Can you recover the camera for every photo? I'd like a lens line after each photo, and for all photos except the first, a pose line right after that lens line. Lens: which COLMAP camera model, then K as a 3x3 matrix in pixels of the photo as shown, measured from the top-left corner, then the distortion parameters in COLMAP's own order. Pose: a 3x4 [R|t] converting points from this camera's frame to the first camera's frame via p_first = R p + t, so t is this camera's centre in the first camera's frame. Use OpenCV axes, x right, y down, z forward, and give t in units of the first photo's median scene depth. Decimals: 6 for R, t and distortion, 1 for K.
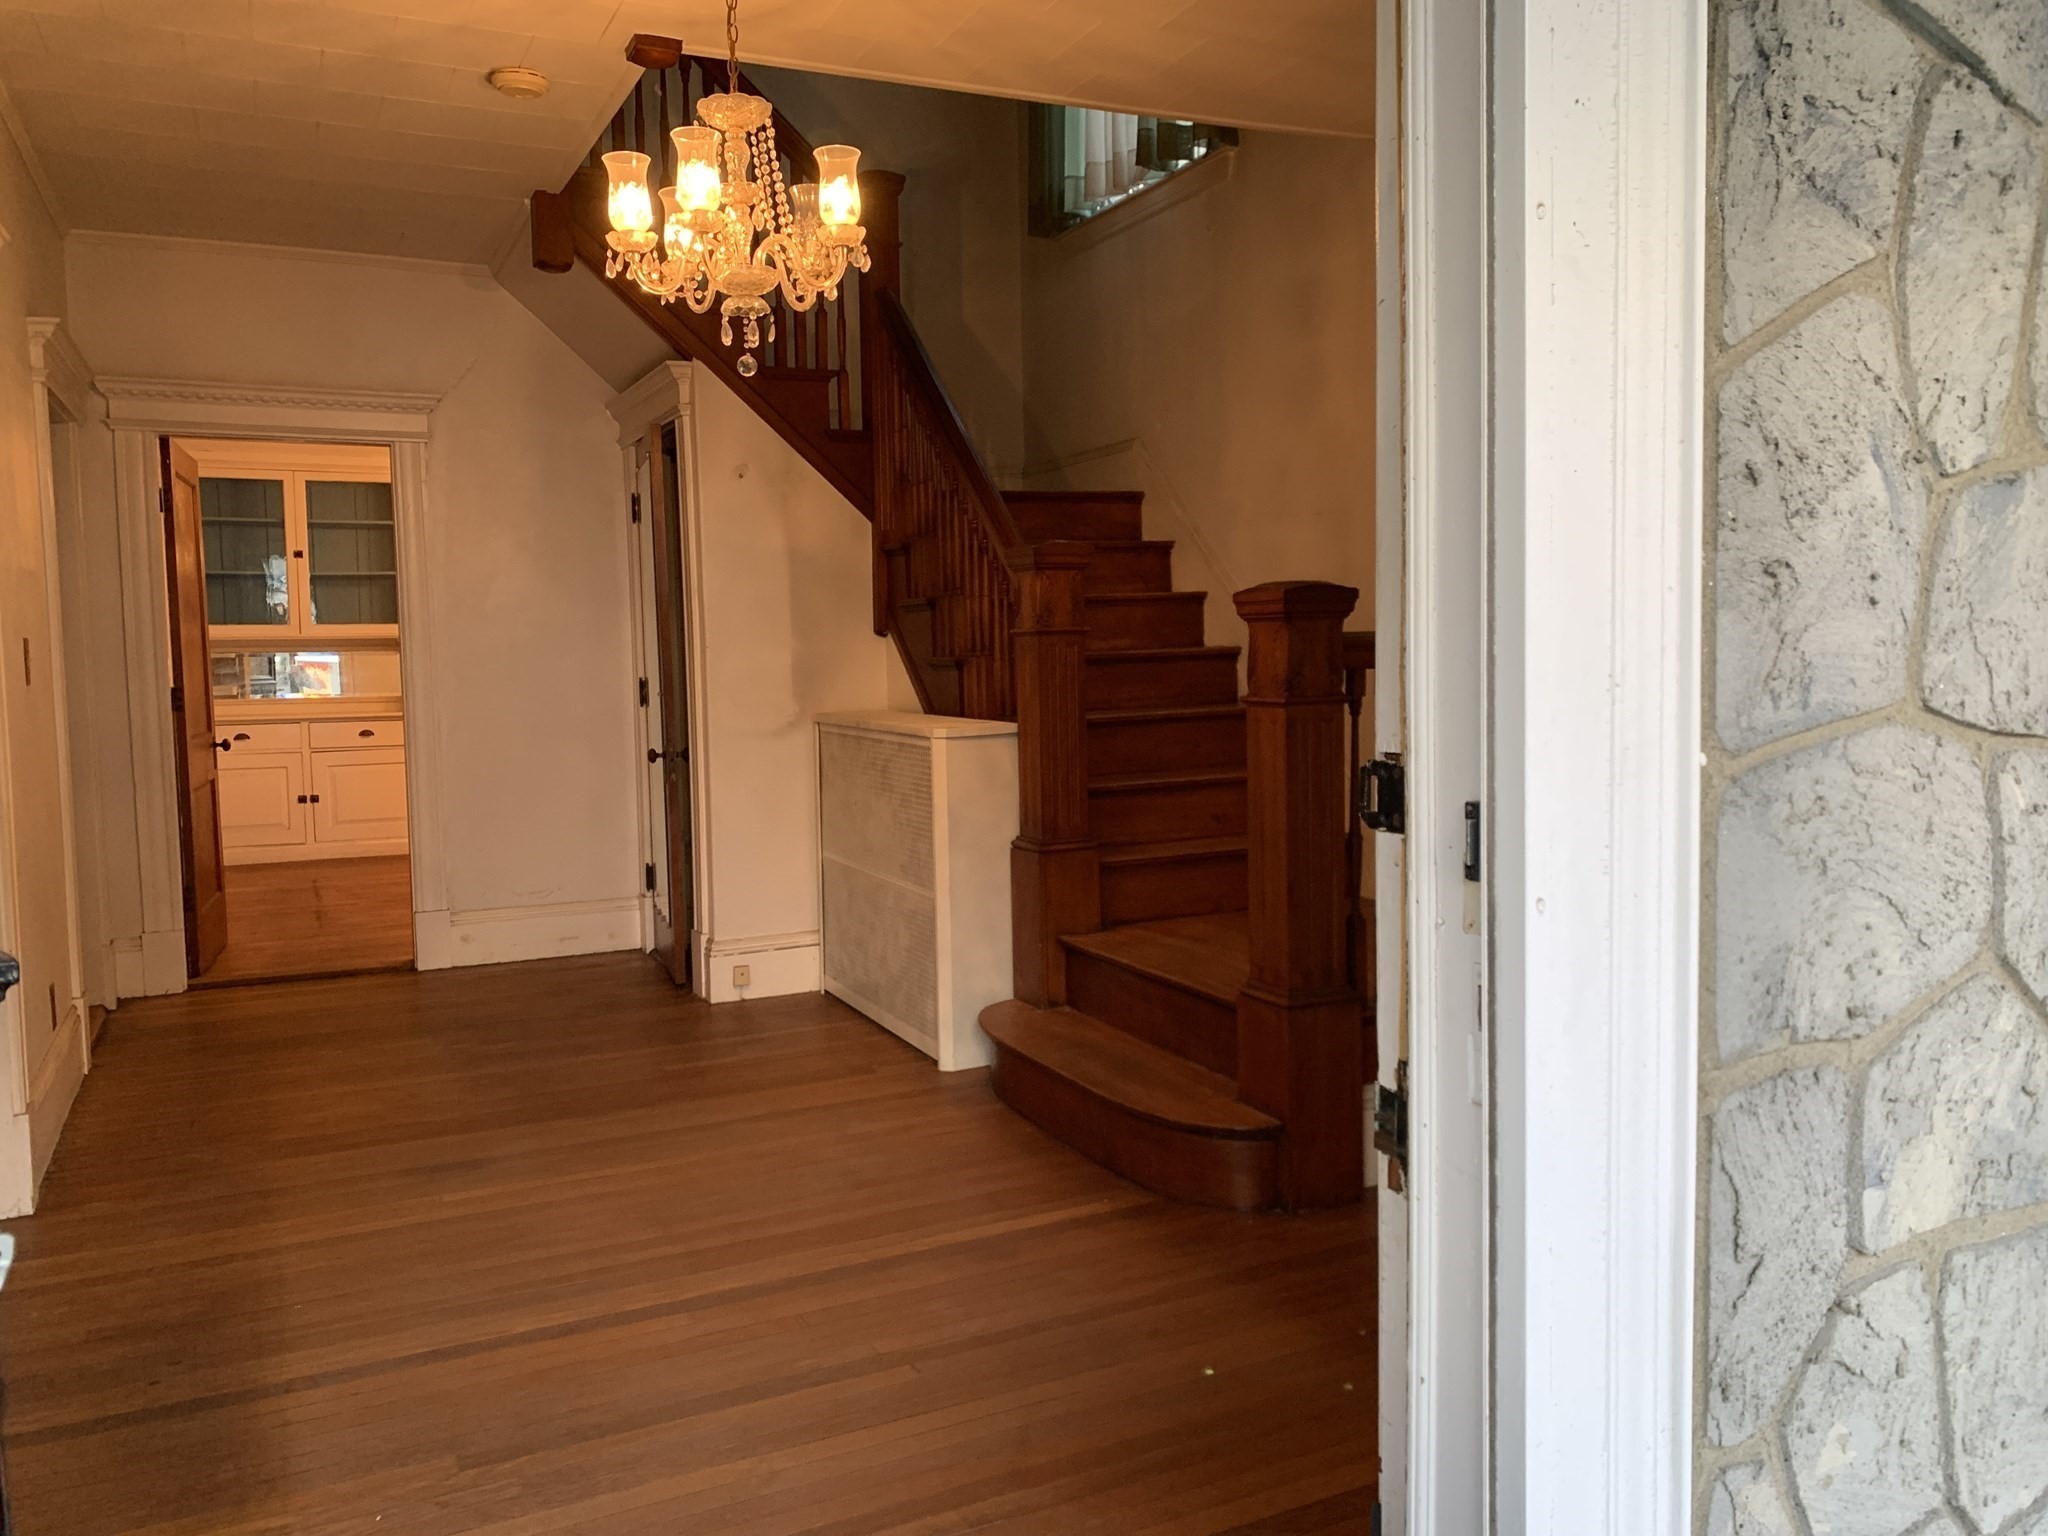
lens RADIAL K [[1545.3, 0, 1032.9], [0, 1545.3, 751.4], [0, 0, 1]] dist [0.035040, -0.037604]
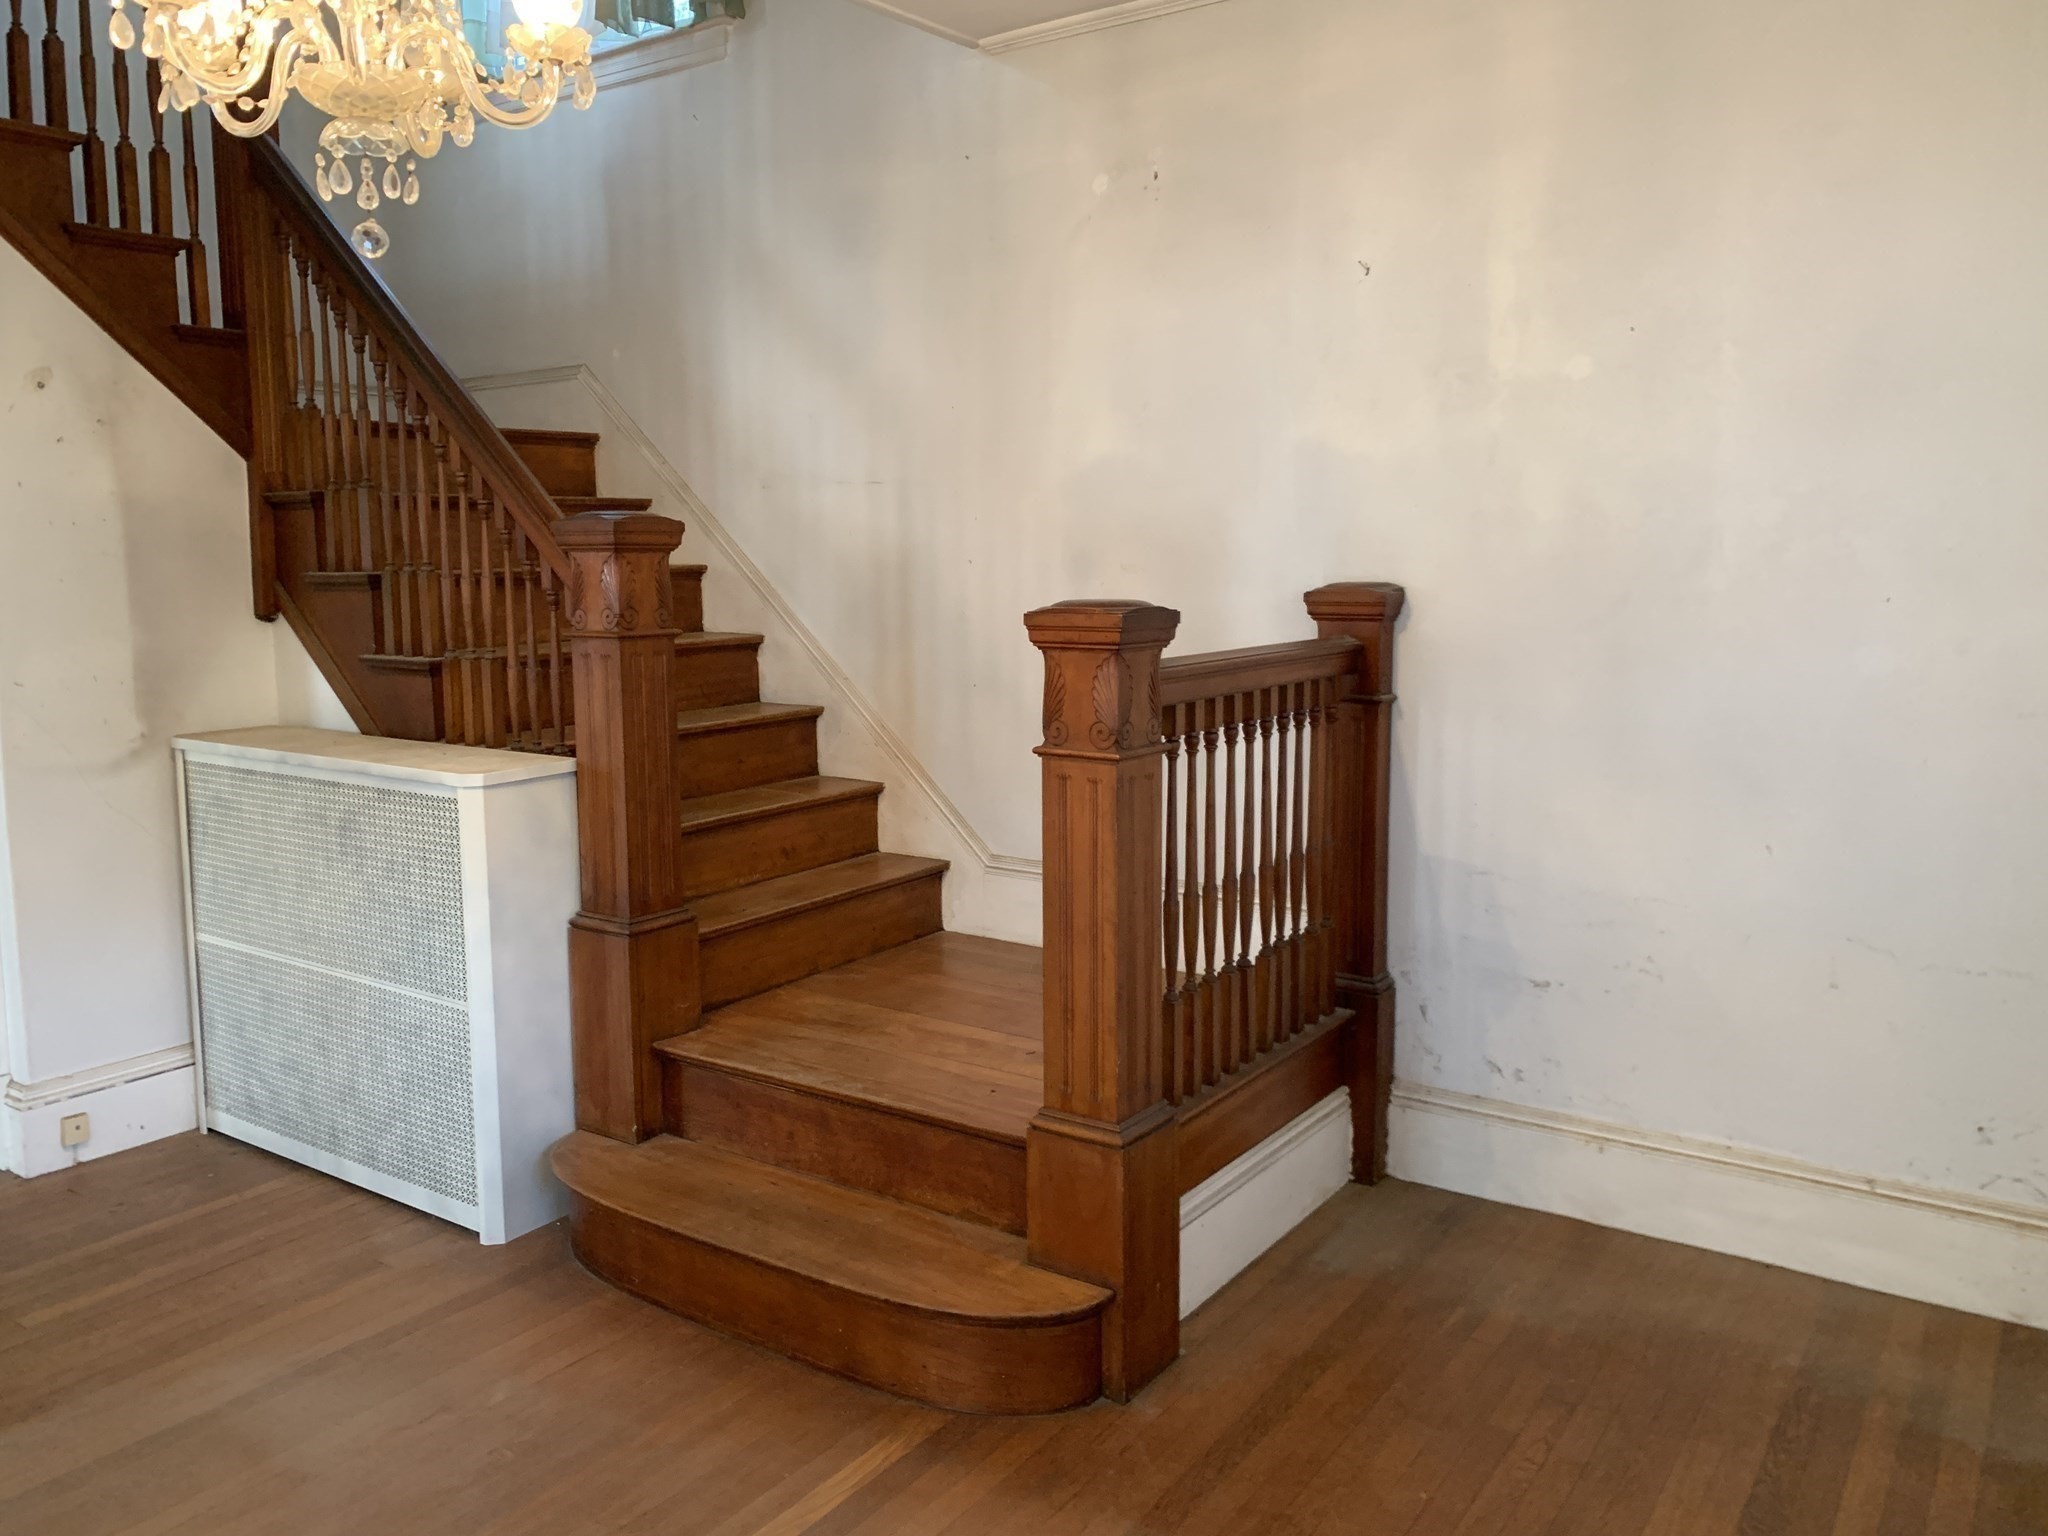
lens RADIAL K [[1545.3, 0, 1024.6], [0, 1545.3, 724.8], [0, 0, 1]] dist [0.035040, -0.037604]
pose [[0.871467, -0.039721, 0.488843, -0.207124], [0.024205, 0.998984, 0.038022, -0.064575], [-0.489856, -0.021303, 0.871543, 0.283271]]
